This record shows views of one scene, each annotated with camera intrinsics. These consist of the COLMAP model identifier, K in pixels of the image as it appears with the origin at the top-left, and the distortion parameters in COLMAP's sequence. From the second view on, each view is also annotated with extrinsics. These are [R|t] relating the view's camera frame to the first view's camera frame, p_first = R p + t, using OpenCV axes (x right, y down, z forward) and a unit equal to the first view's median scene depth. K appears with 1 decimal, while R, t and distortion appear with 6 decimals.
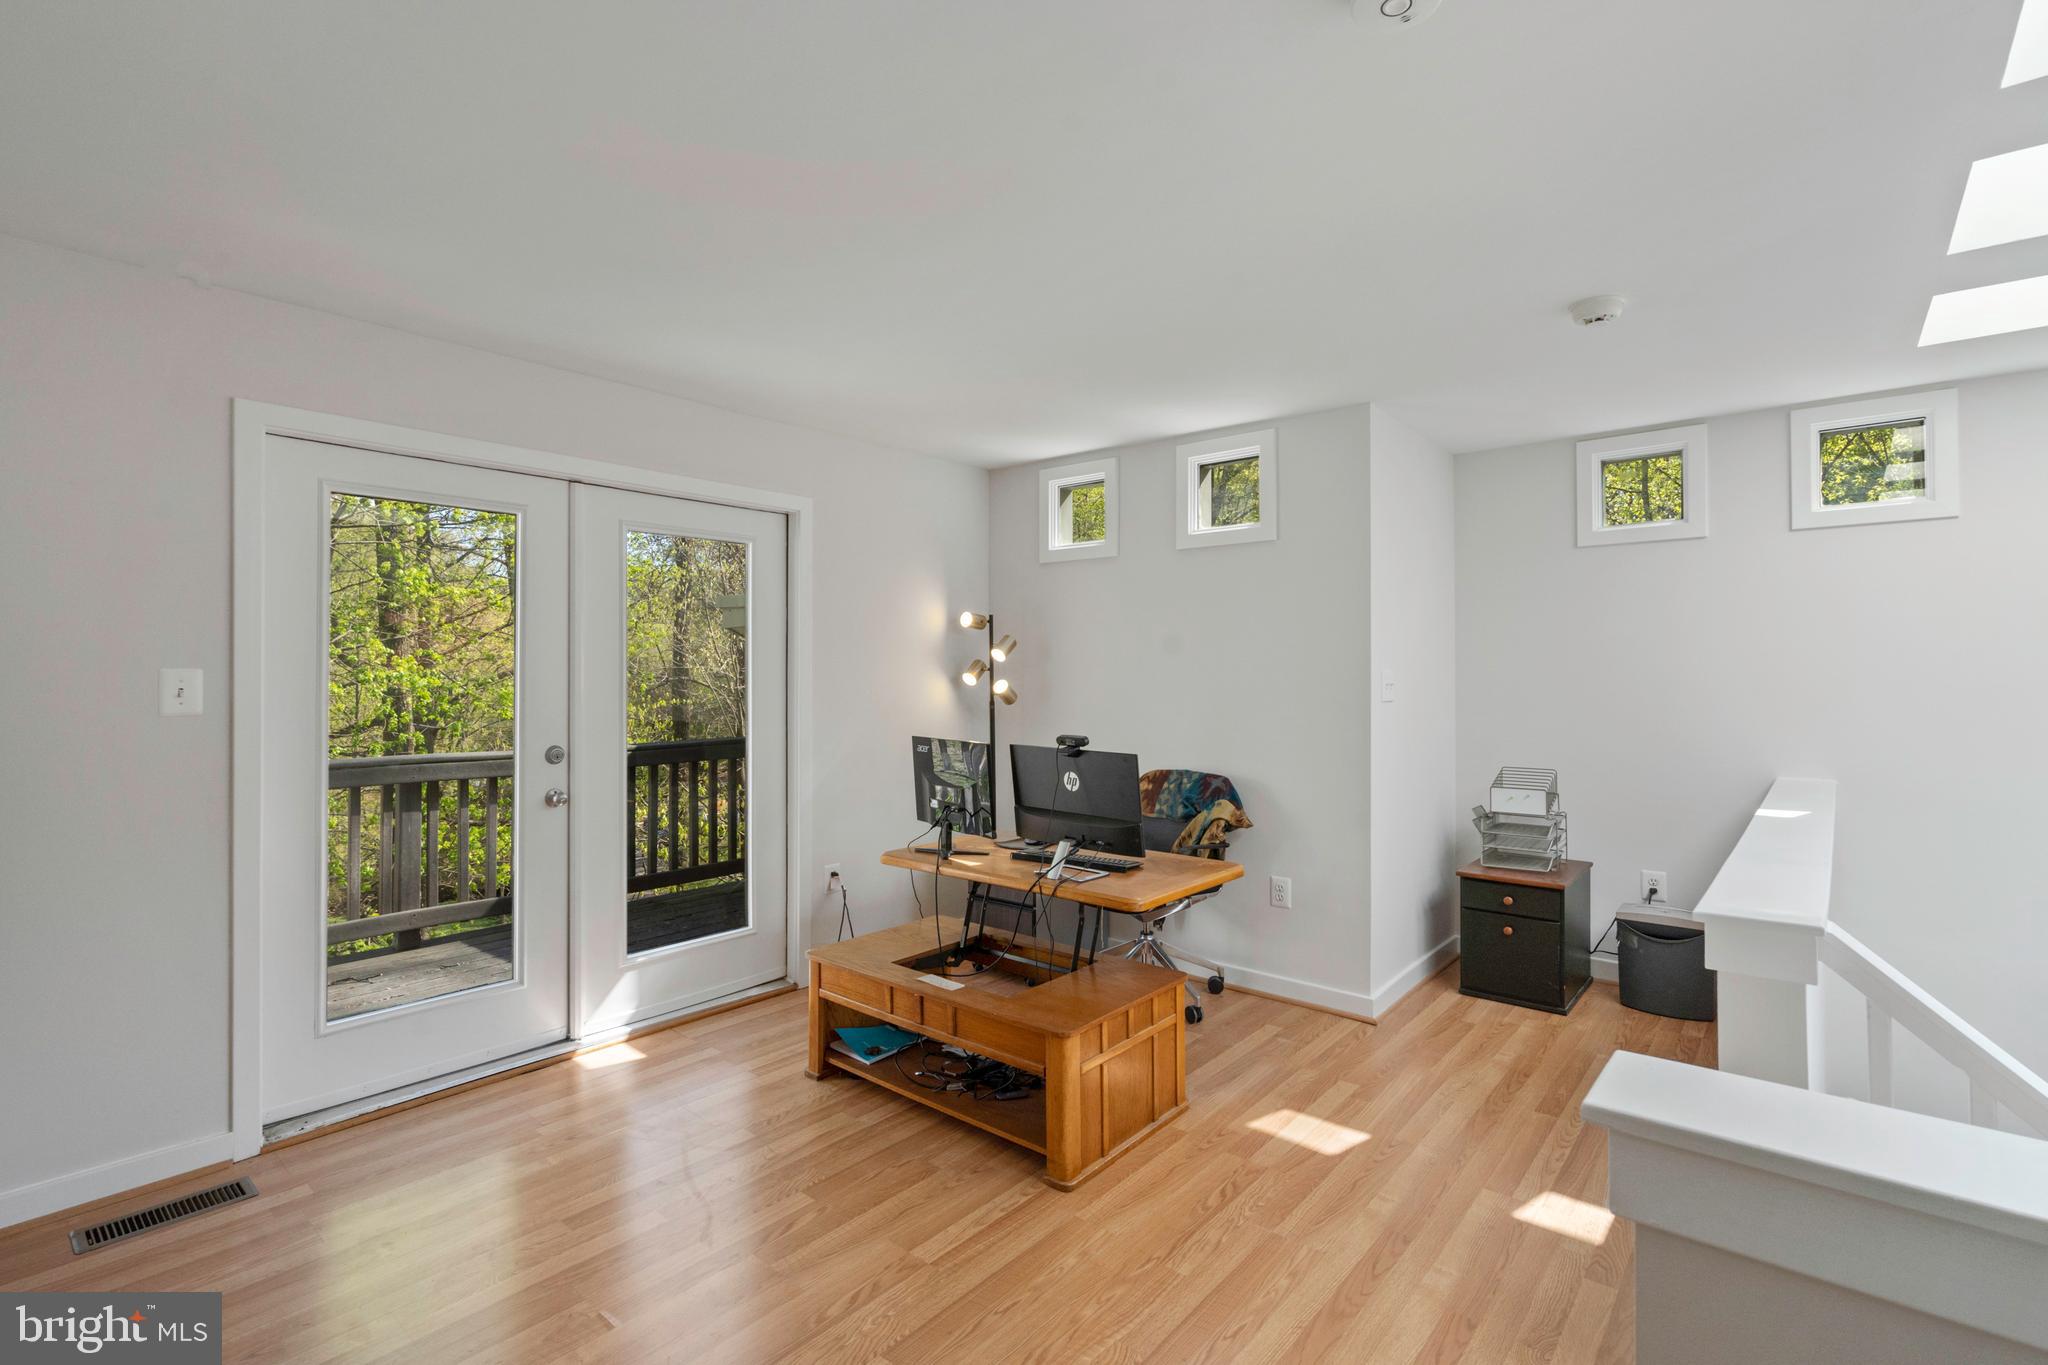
lens RADIAL K [[933.3, 0, 1019.1], [0, 933.3, 675.4], [0, 0, 1]] dist [-0.001548, -0.000488]
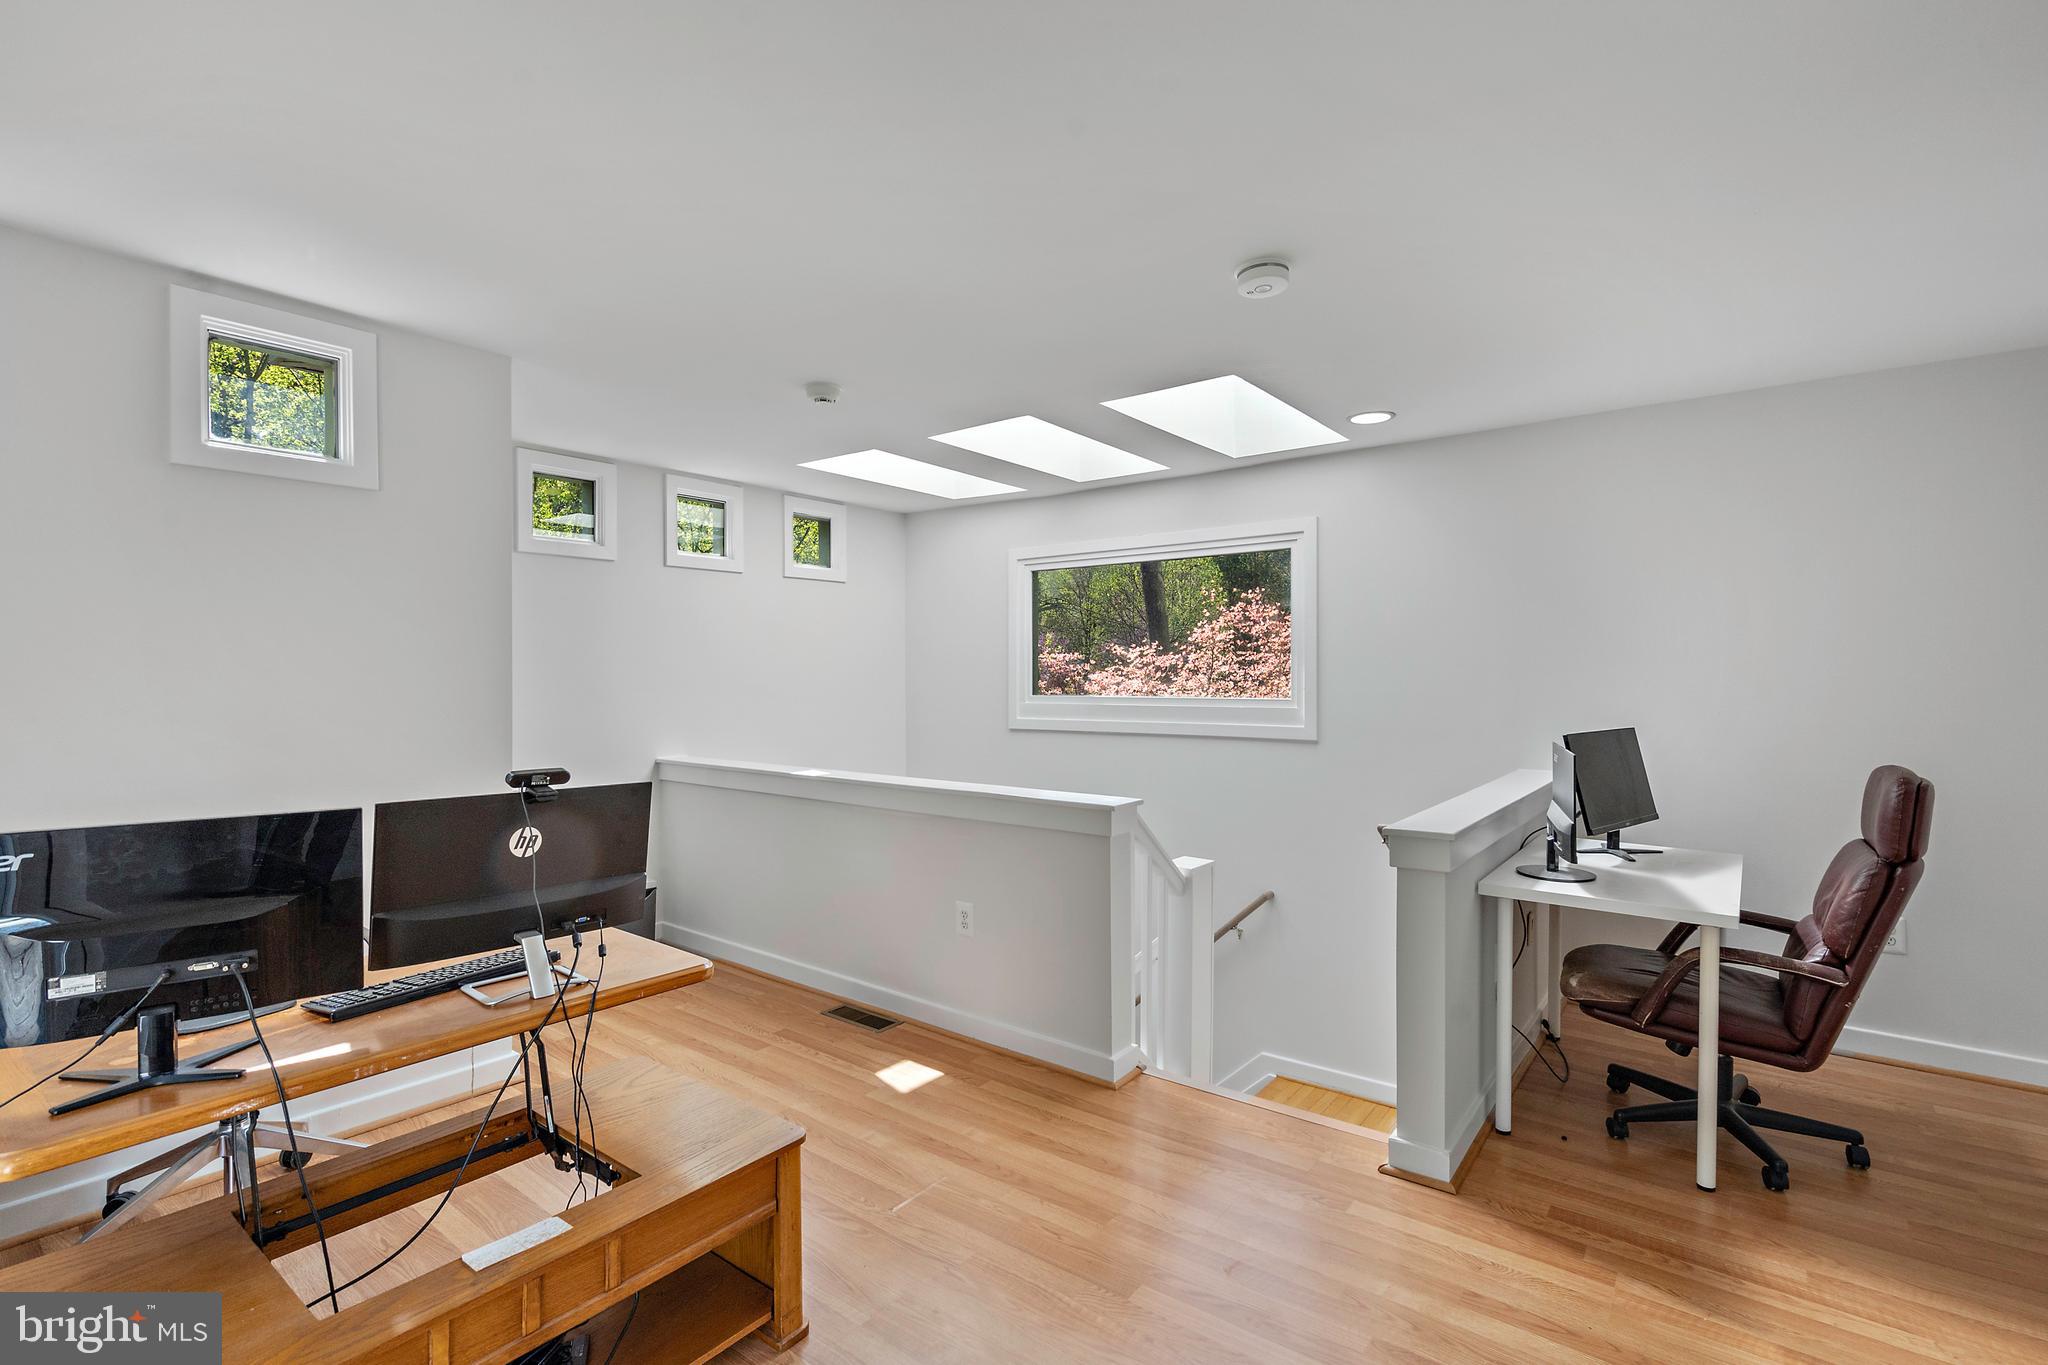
lens RADIAL K [[933.3, 0, 1019.1], [0, 933.3, 675.4], [0, 0, 1]] dist [-0.001548, -0.000488]
pose [[-0.041642, 0.002570, 0.999129, -0.610536], [0.000582, 0.999997, -0.002548, 0.000725], [-0.999132, 0.000476, -0.041643, 0.699173]]
